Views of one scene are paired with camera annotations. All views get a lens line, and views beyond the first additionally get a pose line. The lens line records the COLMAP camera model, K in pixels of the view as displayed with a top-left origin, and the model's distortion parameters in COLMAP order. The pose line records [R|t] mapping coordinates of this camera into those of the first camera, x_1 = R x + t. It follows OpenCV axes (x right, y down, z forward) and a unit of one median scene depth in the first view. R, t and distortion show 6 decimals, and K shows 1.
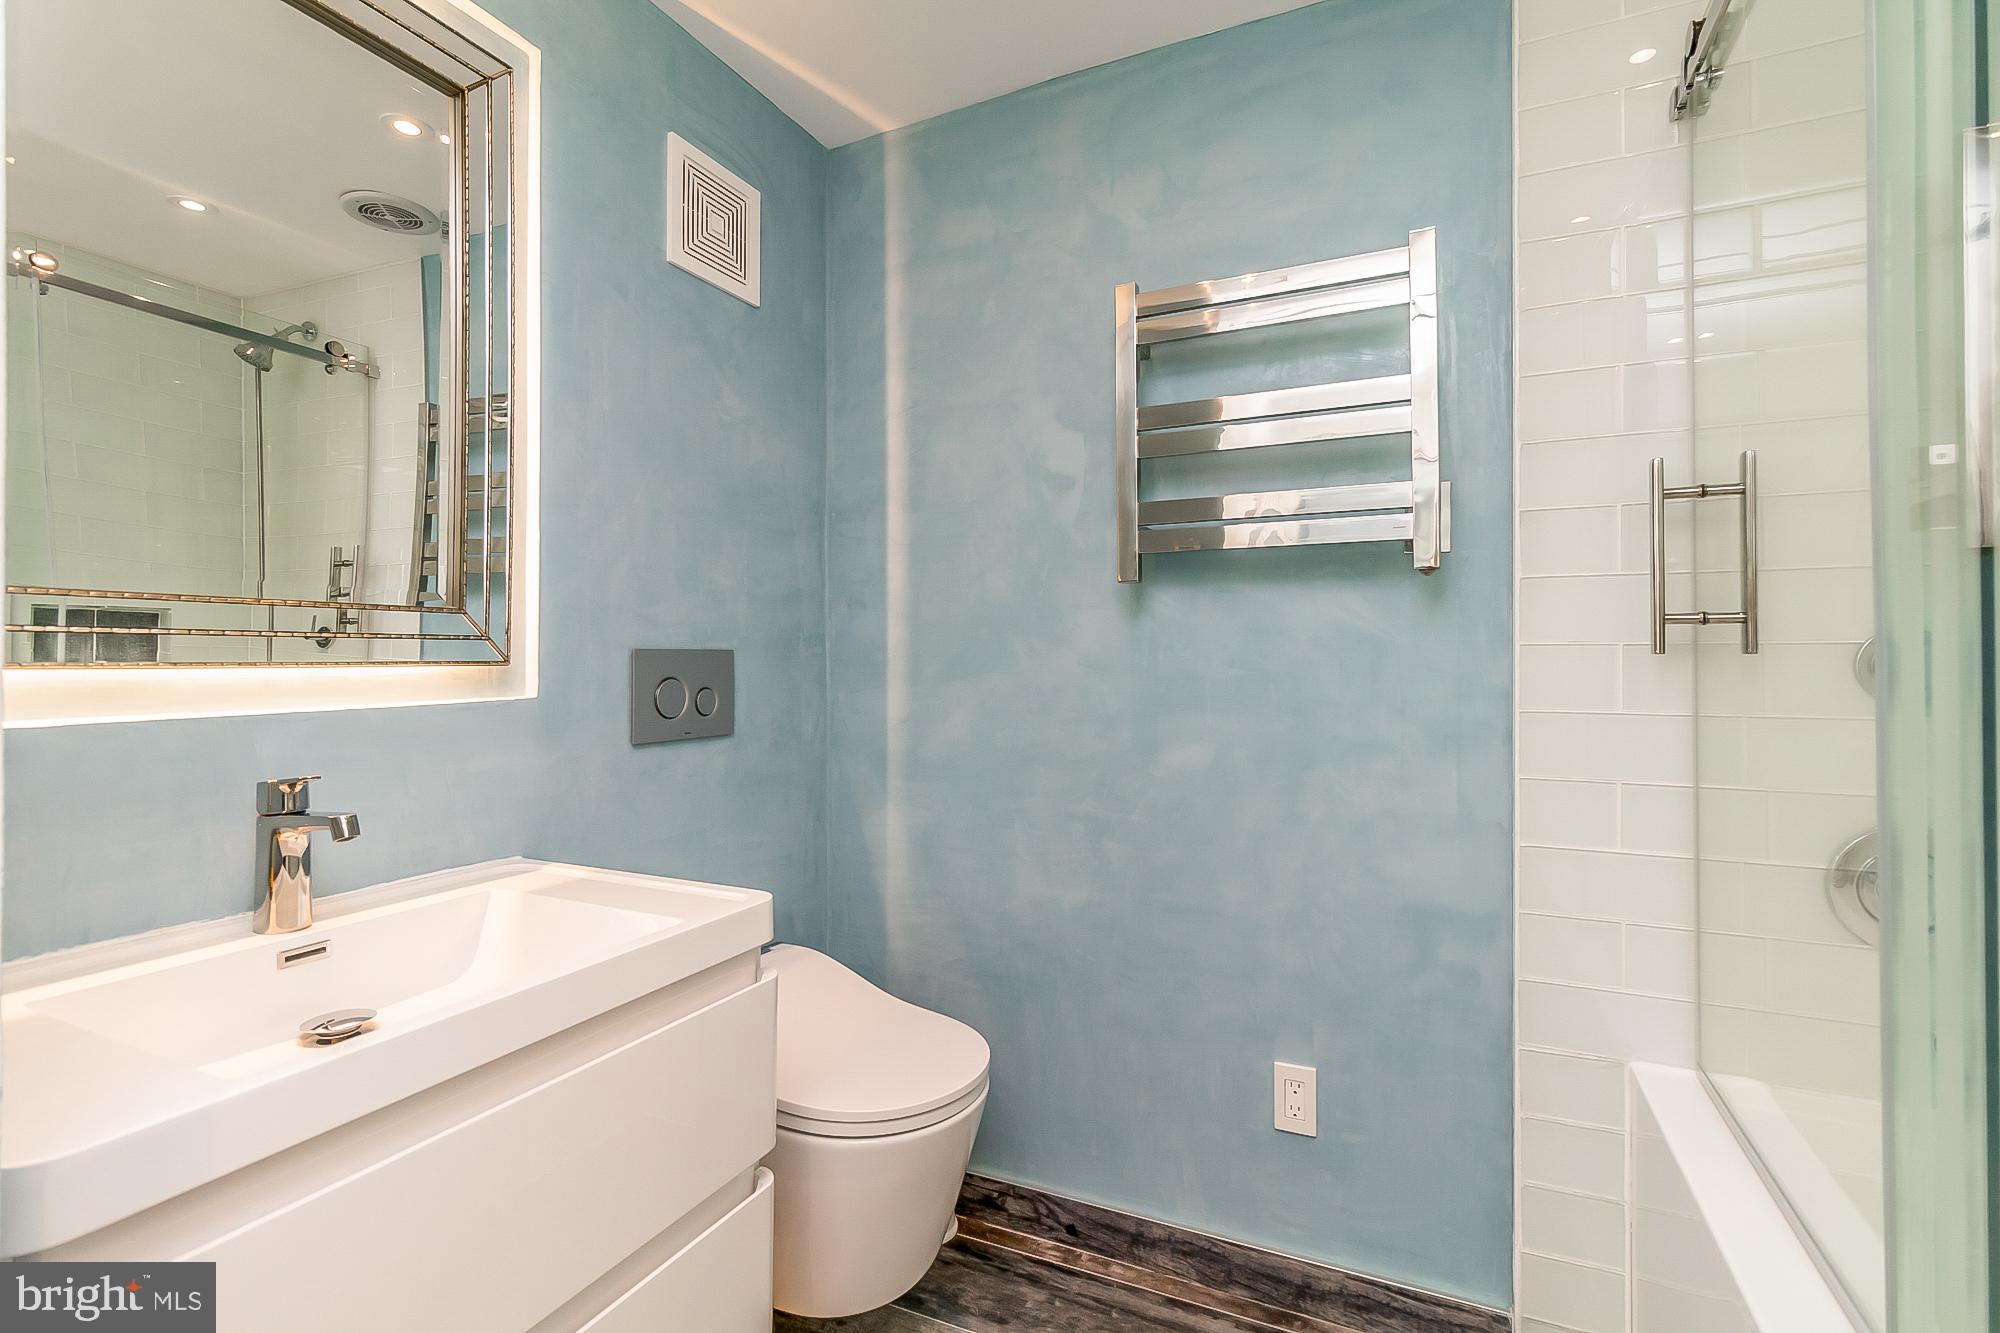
lens RADIAL K [[937.6, 0, 952.5], [0, 937.6, 636.0], [0, 0, 1]] dist [0.004872, 0.001181]
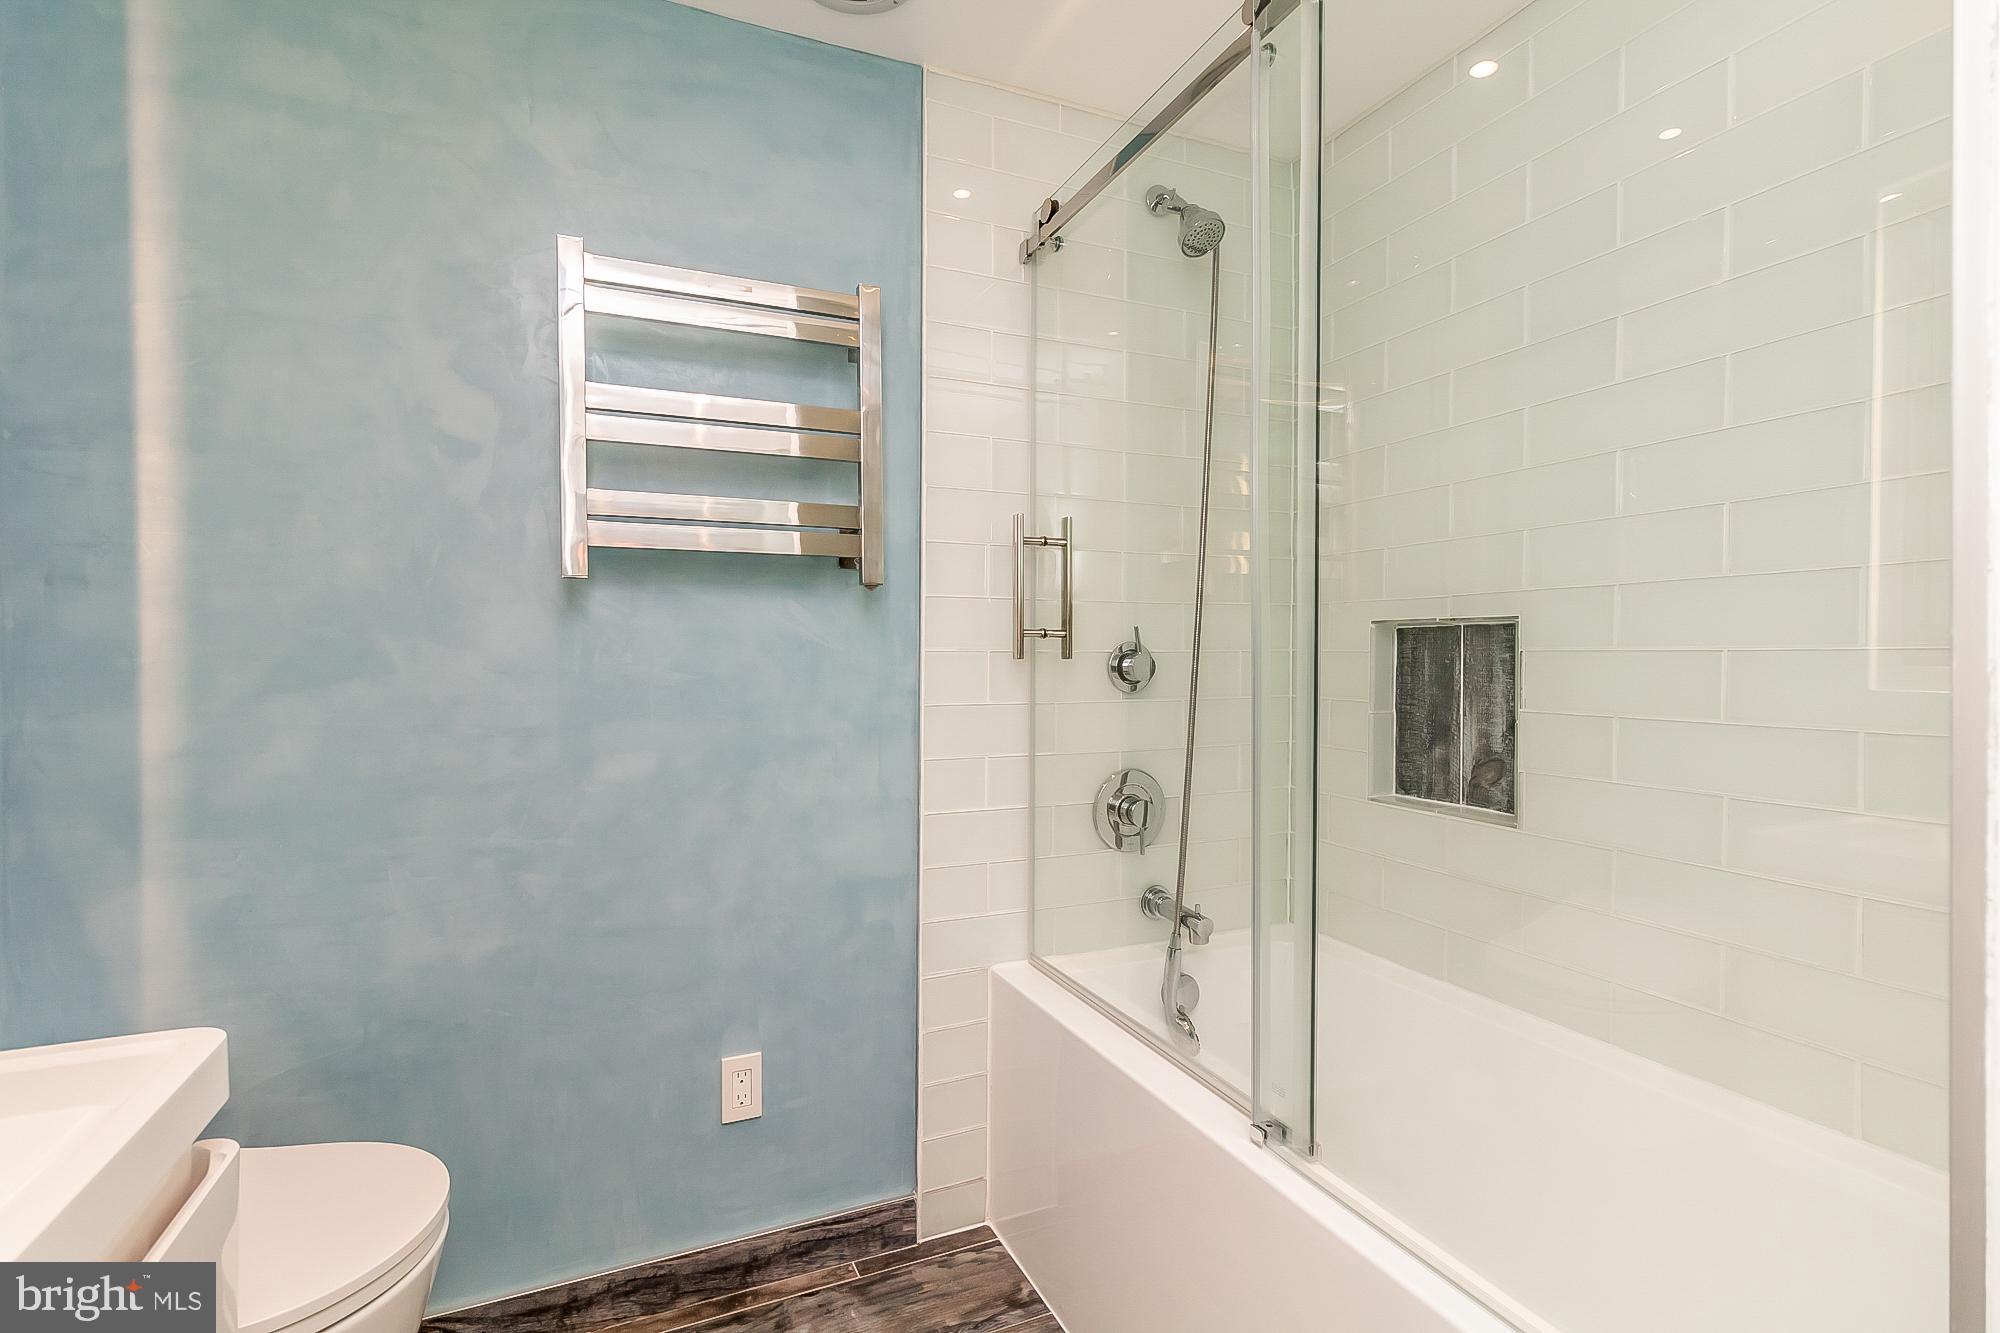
lens RADIAL K [[937.6, 0, 987.1], [0, 937.6, 661.5], [0, 0, 1]] dist [0.004872, 0.001181]
pose [[0.648113, -0.001639, 0.761542, -0.244485], [-0.016803, 0.999723, 0.016451, 0.001386], [-0.761359, -0.023458, 0.647906, 0.132855]]
